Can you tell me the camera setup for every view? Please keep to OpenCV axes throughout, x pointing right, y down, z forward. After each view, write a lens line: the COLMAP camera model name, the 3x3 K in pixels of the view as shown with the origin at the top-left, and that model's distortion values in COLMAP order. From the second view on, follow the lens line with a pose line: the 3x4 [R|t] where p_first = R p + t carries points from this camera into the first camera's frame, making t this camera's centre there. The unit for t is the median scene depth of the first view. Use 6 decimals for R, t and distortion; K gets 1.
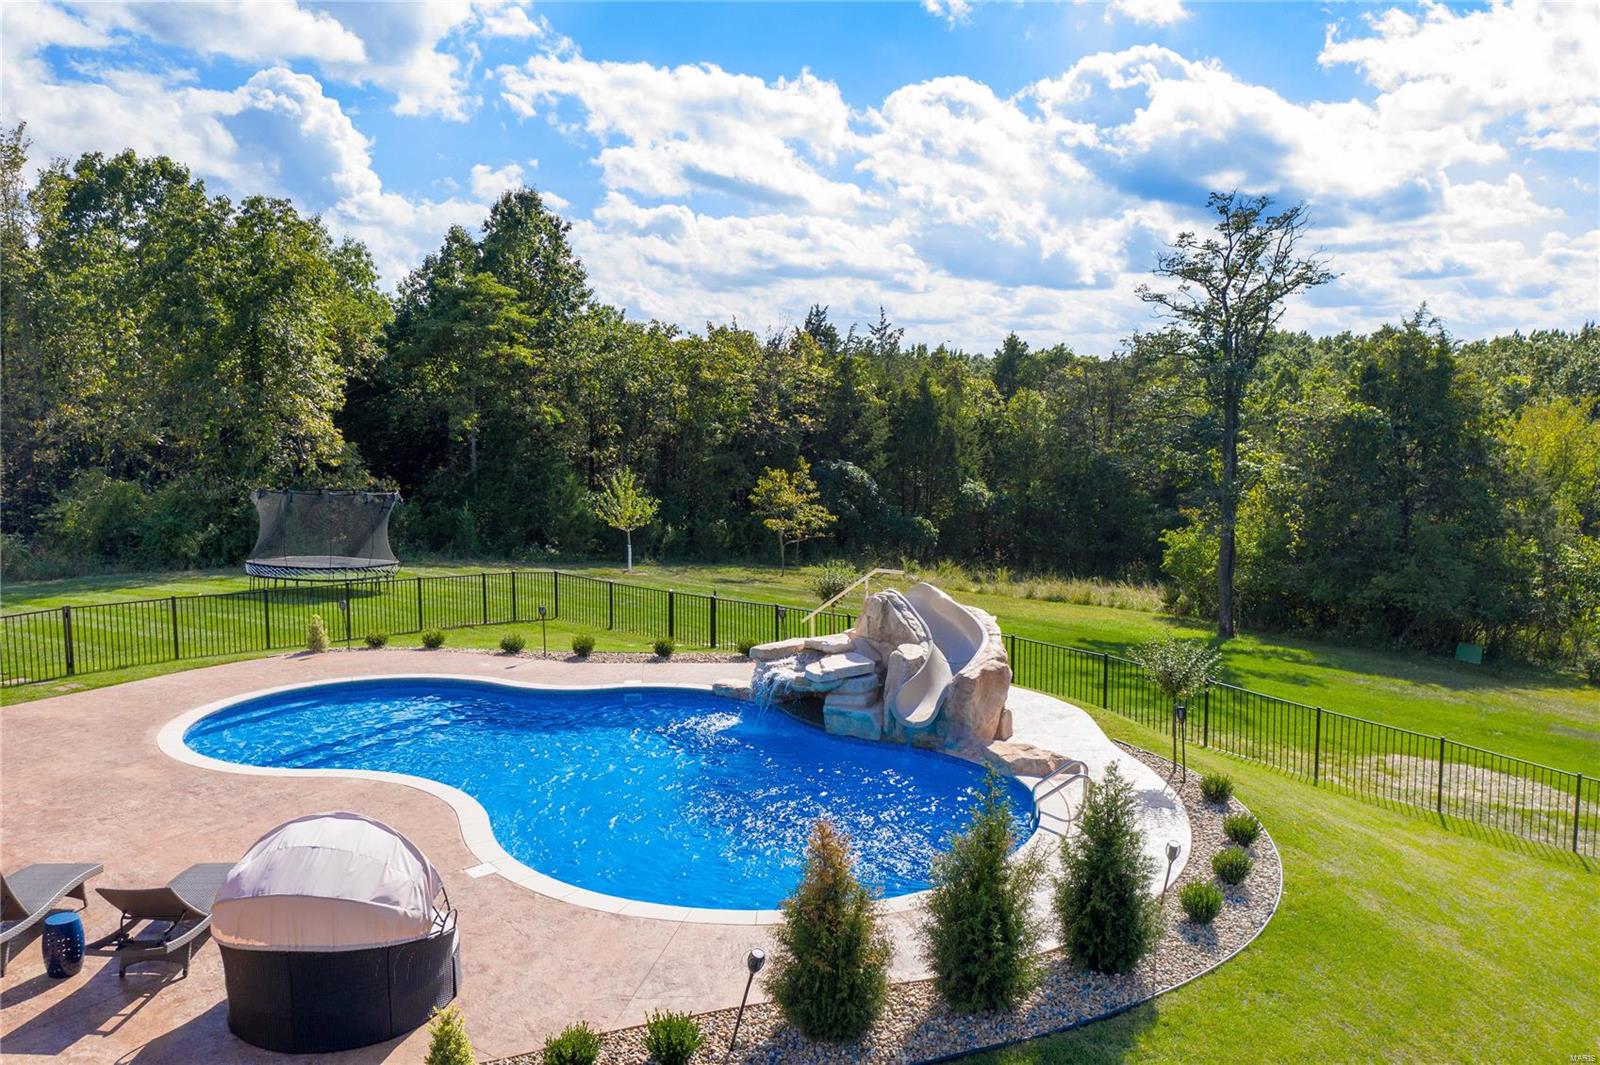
lens RADIAL K [[1266.0, 0, 796.3], [0, 1266.0, 533.3], [0, 0, 1]] dist [-0.000457, 0.001563]
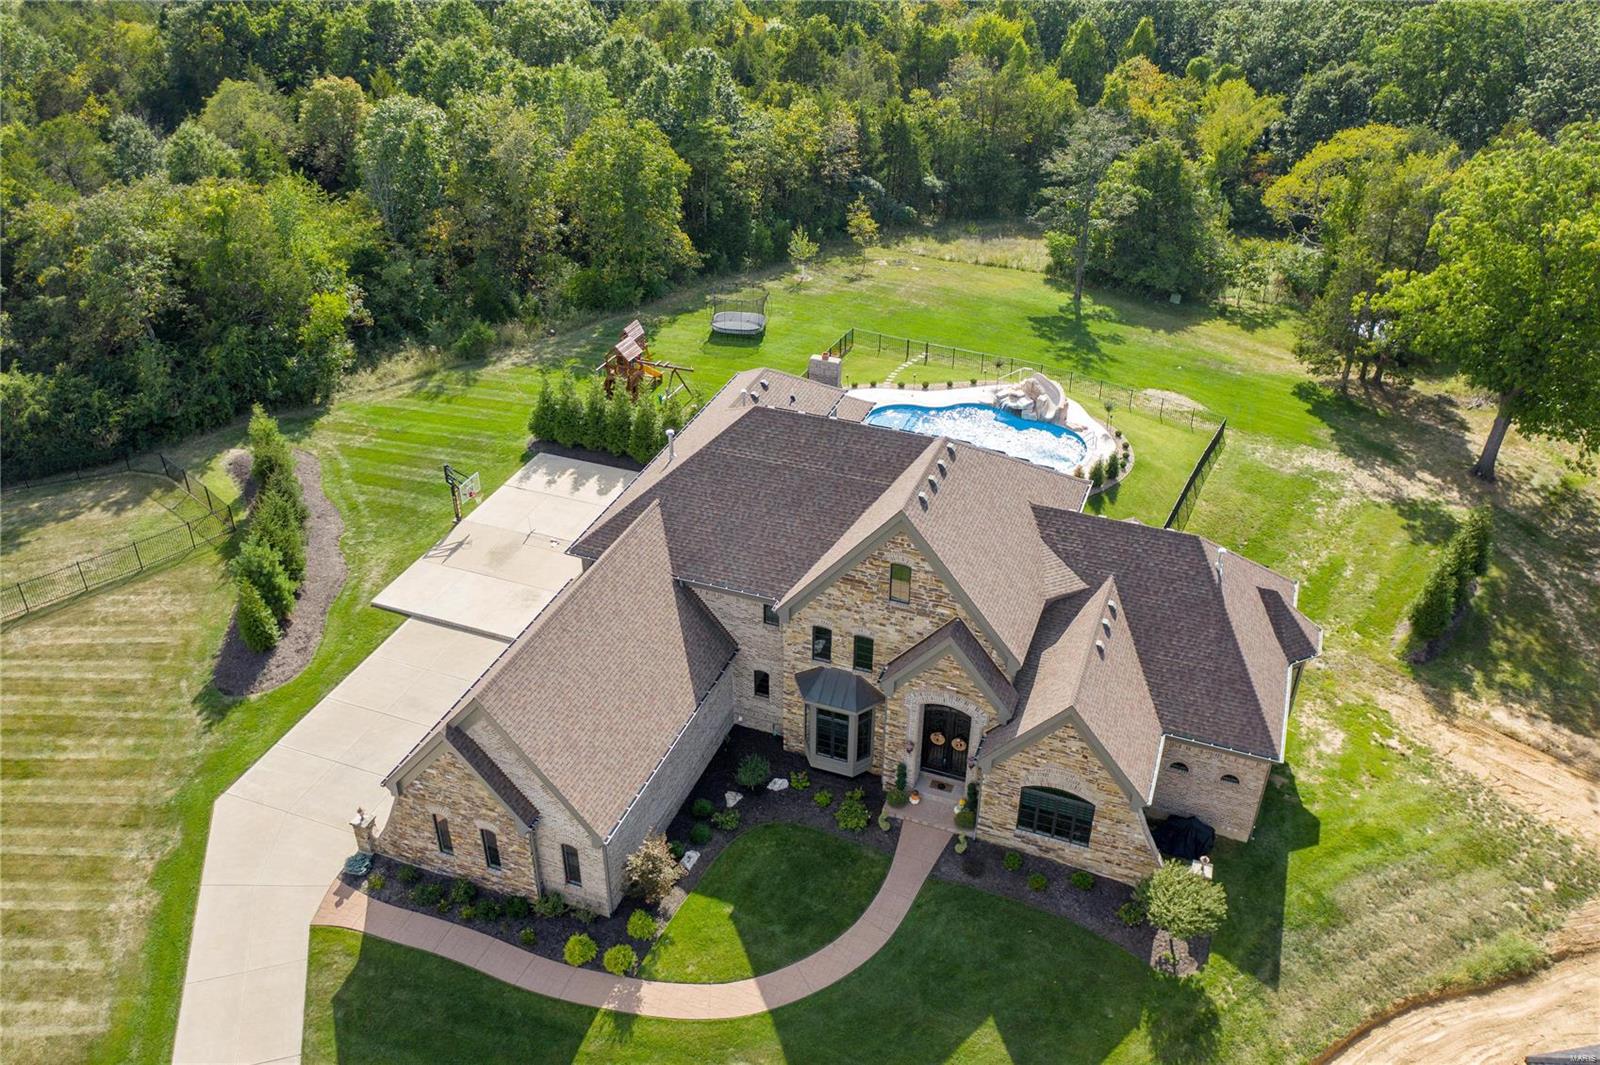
lens RADIAL K [[1266.0, 0, 803.6], [0, 1266.0, 533.2], [0, 0, 1]] dist [-0.000457, 0.001563]
pose [[0.976045, -0.119895, 0.181553, -1.446638], [0.027215, 0.895187, 0.444858, -1.345023], [-0.215860, -0.429261, 0.877006, -2.573453]]
